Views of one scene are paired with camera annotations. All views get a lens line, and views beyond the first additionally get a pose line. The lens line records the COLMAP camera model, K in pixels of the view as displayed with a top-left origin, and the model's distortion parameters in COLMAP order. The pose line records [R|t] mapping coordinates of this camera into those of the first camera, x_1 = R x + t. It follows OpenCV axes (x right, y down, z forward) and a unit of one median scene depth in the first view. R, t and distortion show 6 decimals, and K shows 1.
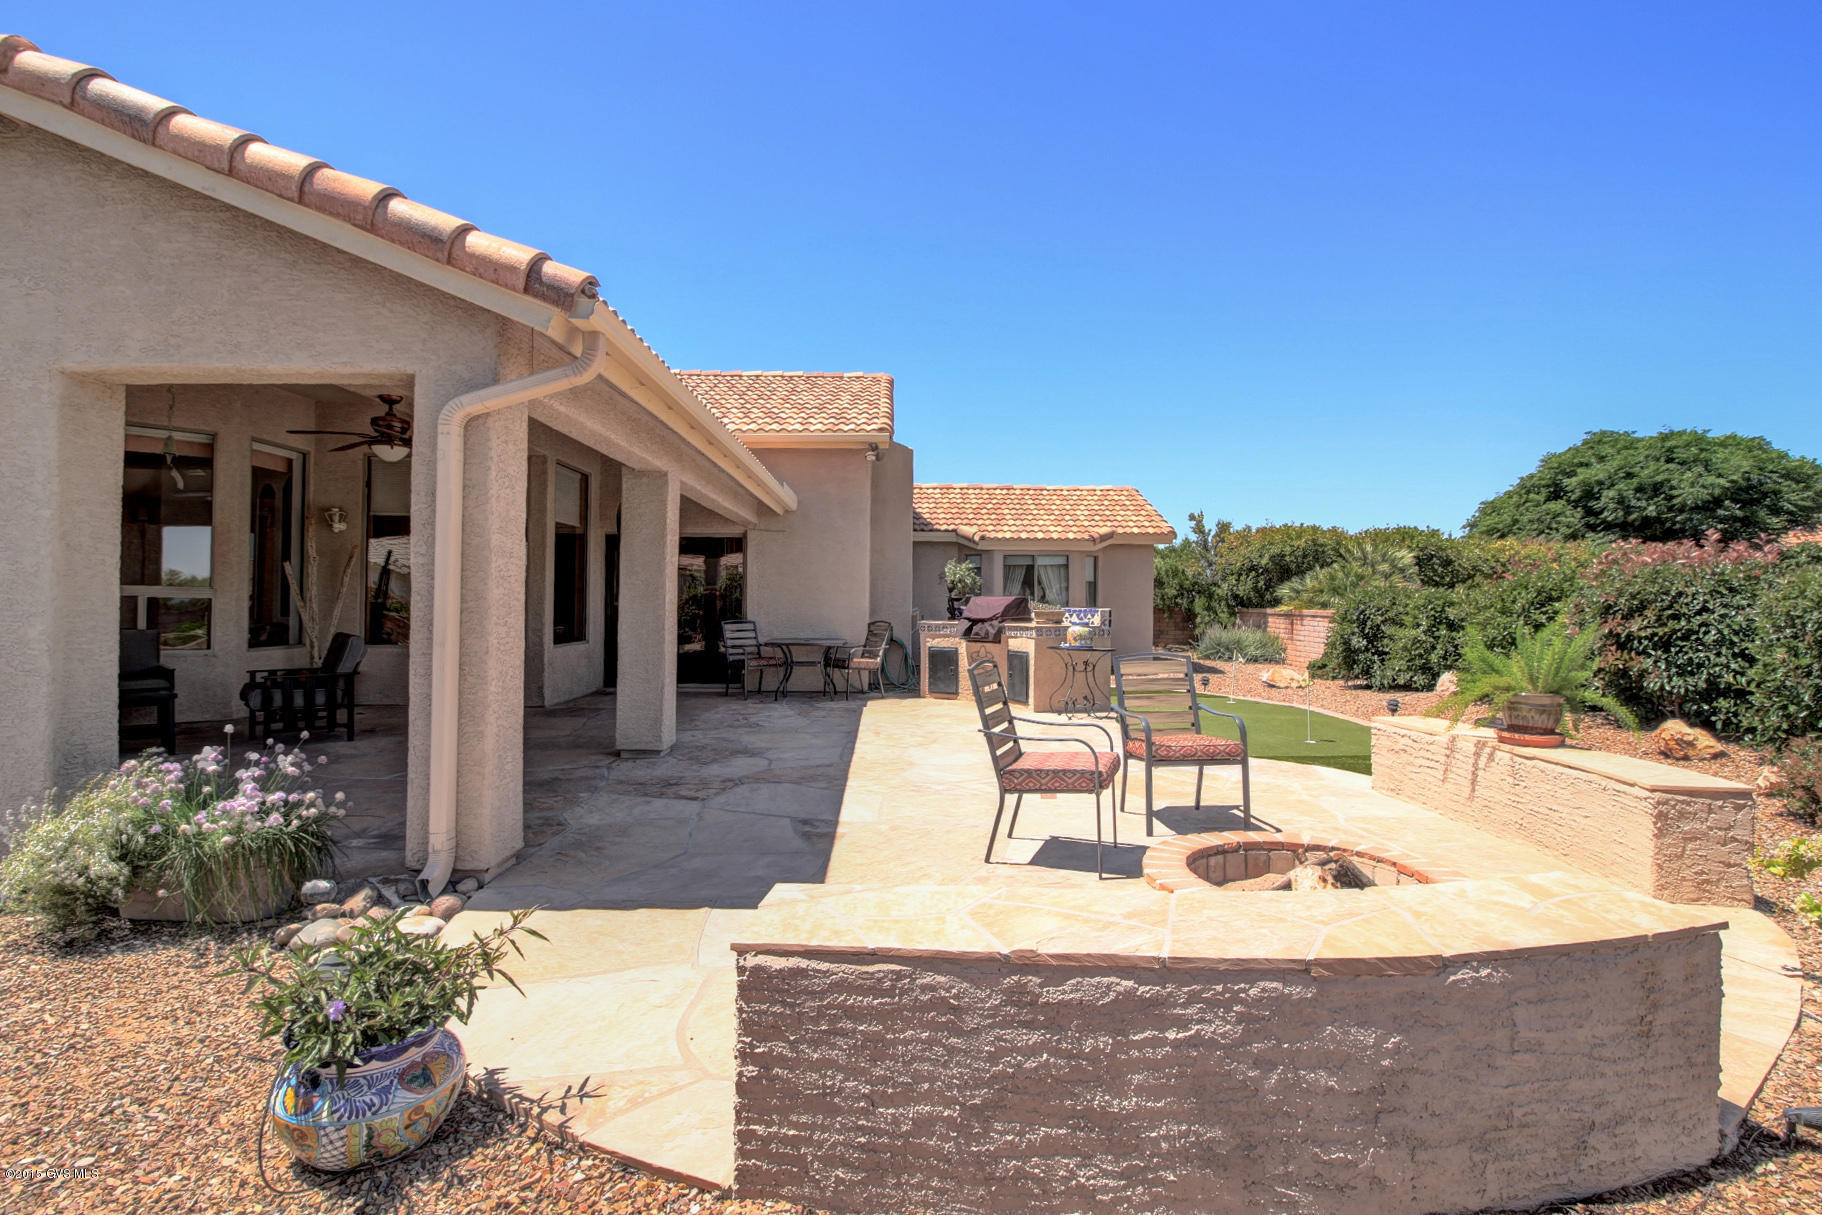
lens RADIAL K [[885.3, 0, 880.3], [0, 885.3, 568.7], [0, 0, 1]] dist [-0.060618, -0.000592]
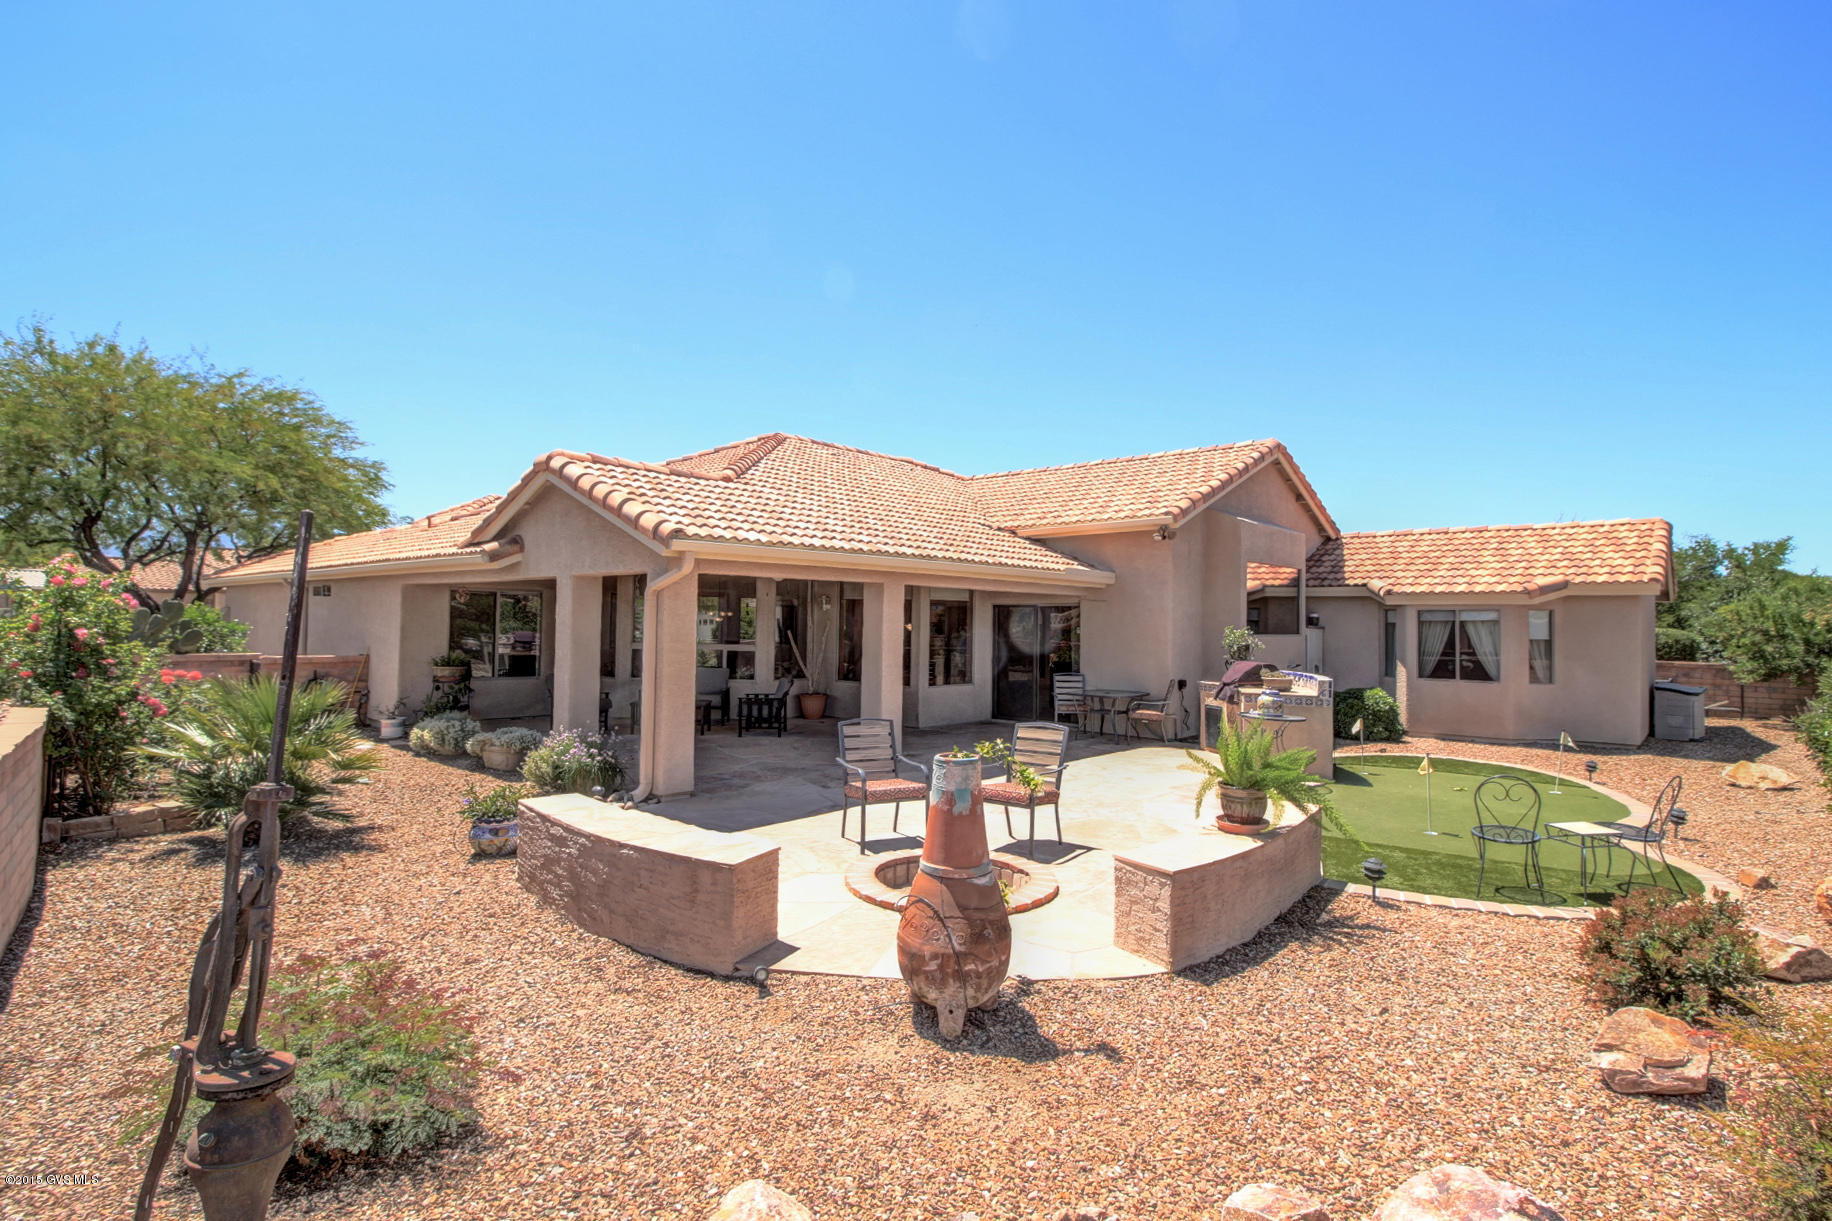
lens RADIAL K [[878.4, 0, 927.7], [0, 878.4, 589.6], [0, 0, 1]] dist [-0.000623, -0.011842]
pose [[0.750681, -0.019147, -0.660387, 0.358257], [0.015473, 0.999815, -0.011400, -0.033976], [0.660484, -0.001661, 0.750839, -0.044637]]
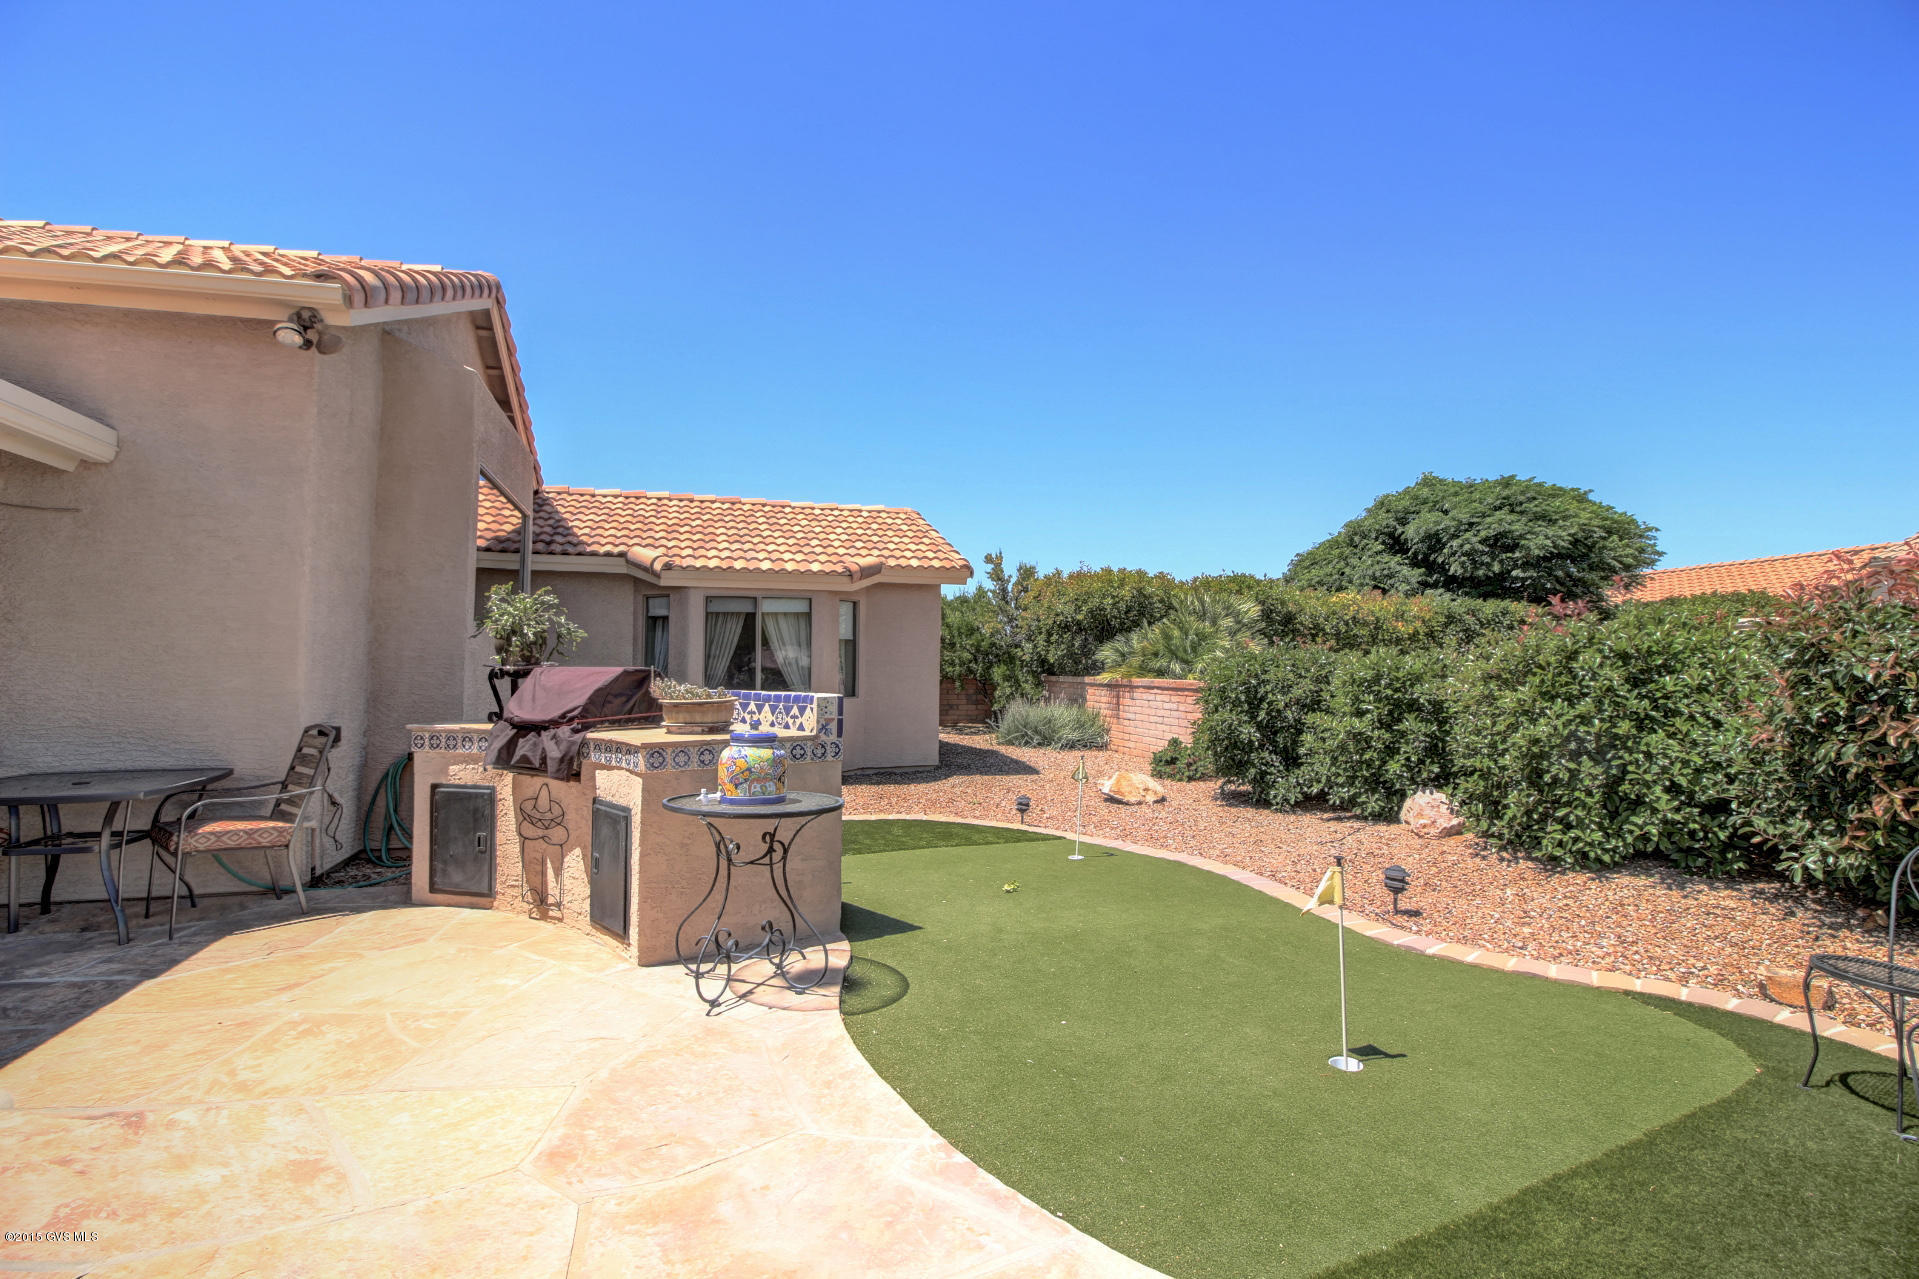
lens RADIAL K [[899.7, 0, 951.7], [0, 899.7, 629.5], [0, 0, 1]] dist [-0.004399, -0.001064]
pose [[0.951807, 0.006740, 0.306622, 0.108555], [-0.006190, 0.999977, -0.002766, 0.008553], [-0.306634, 0.000734, 0.951827, 0.343784]]
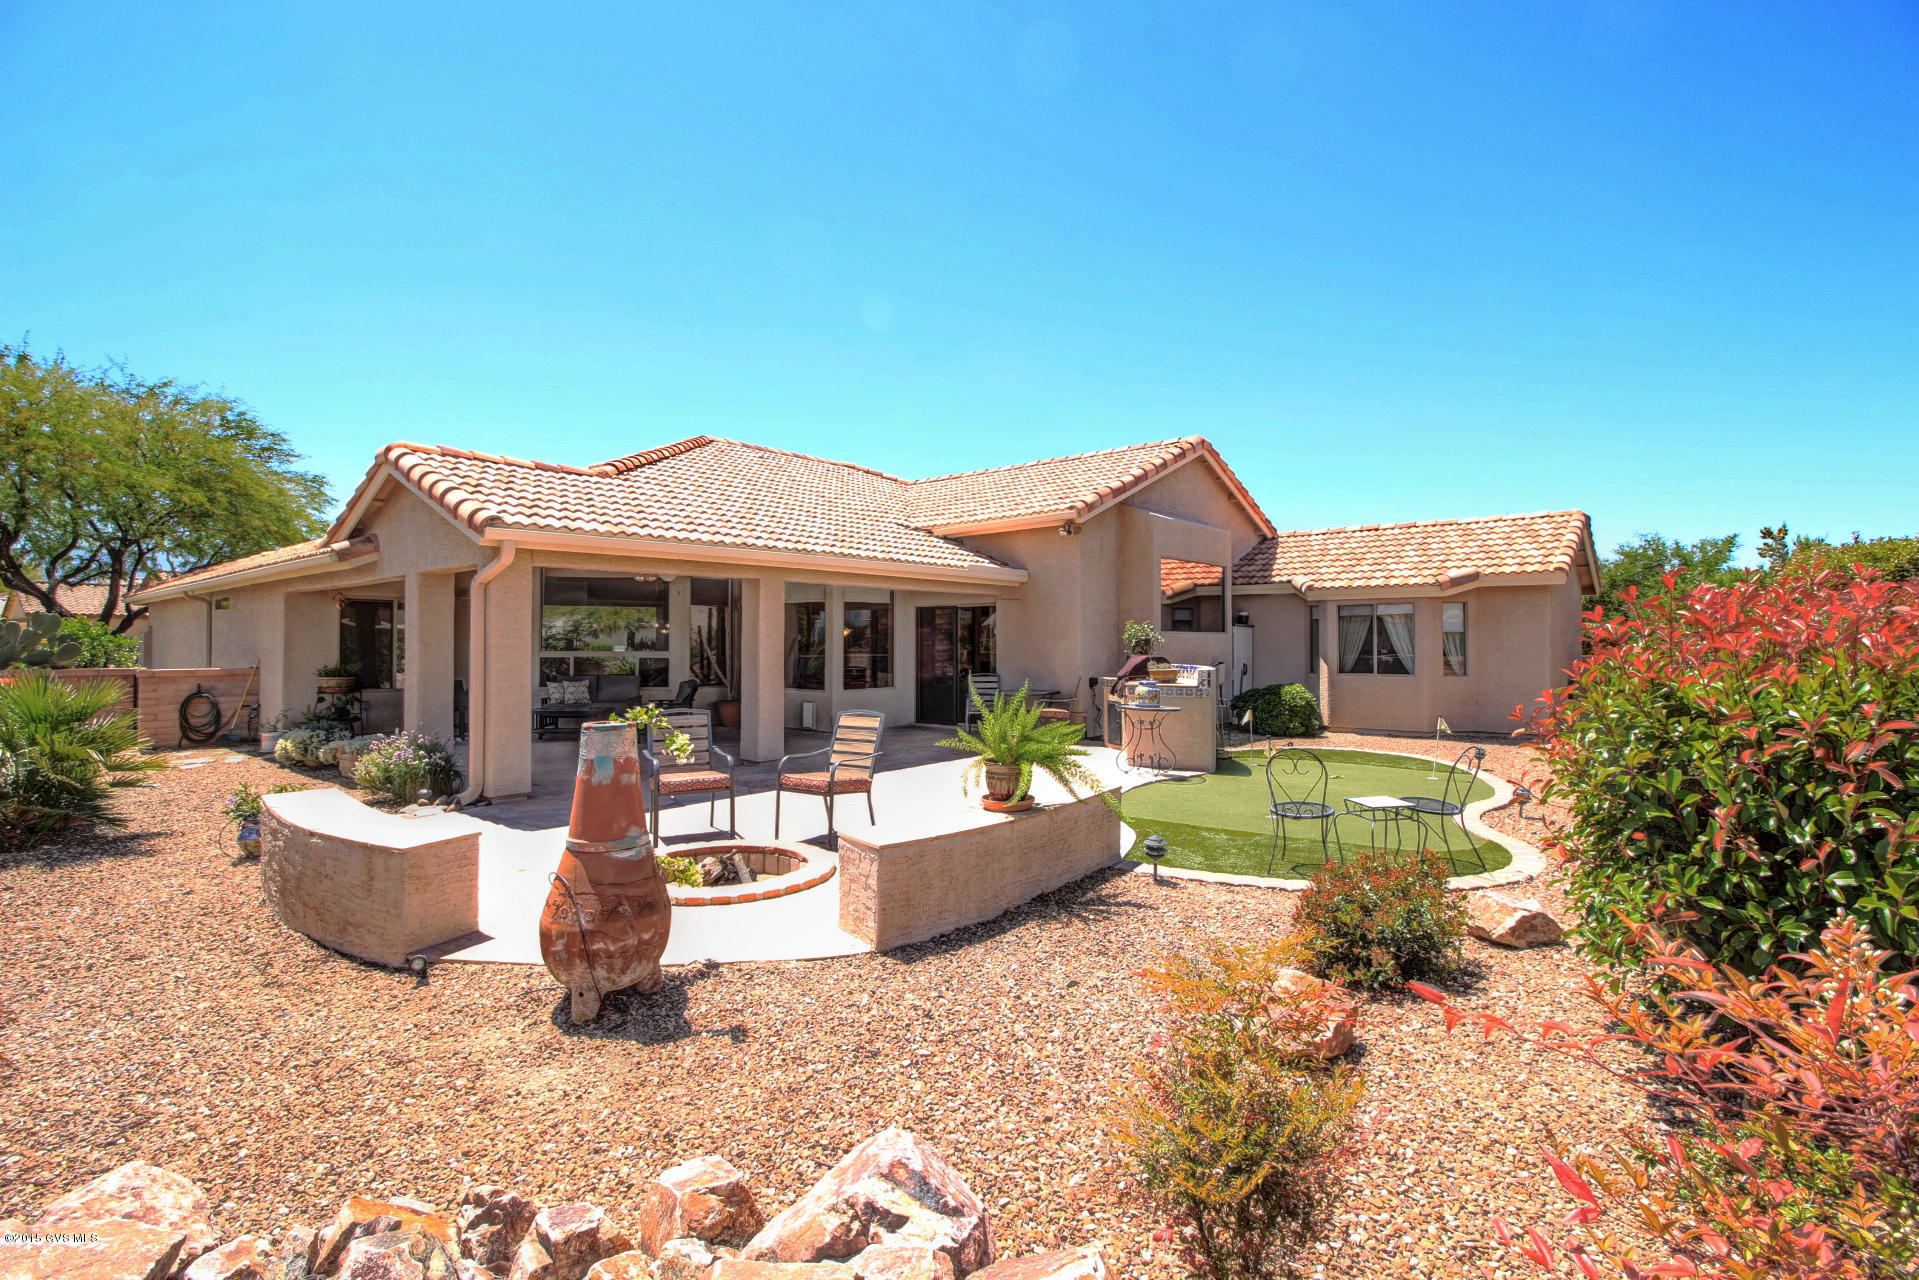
lens RADIAL K [[878.4, 0, 972.8], [0, 878.4, 618.4], [0, 0, 1]] dist [0.003458, -0.015864]
pose [[0.772536, -0.023279, -0.634544, 0.423267], [0.030551, 0.999533, 0.000526, -0.013533], [0.634236, -0.019793, 0.772886, 0.033024]]
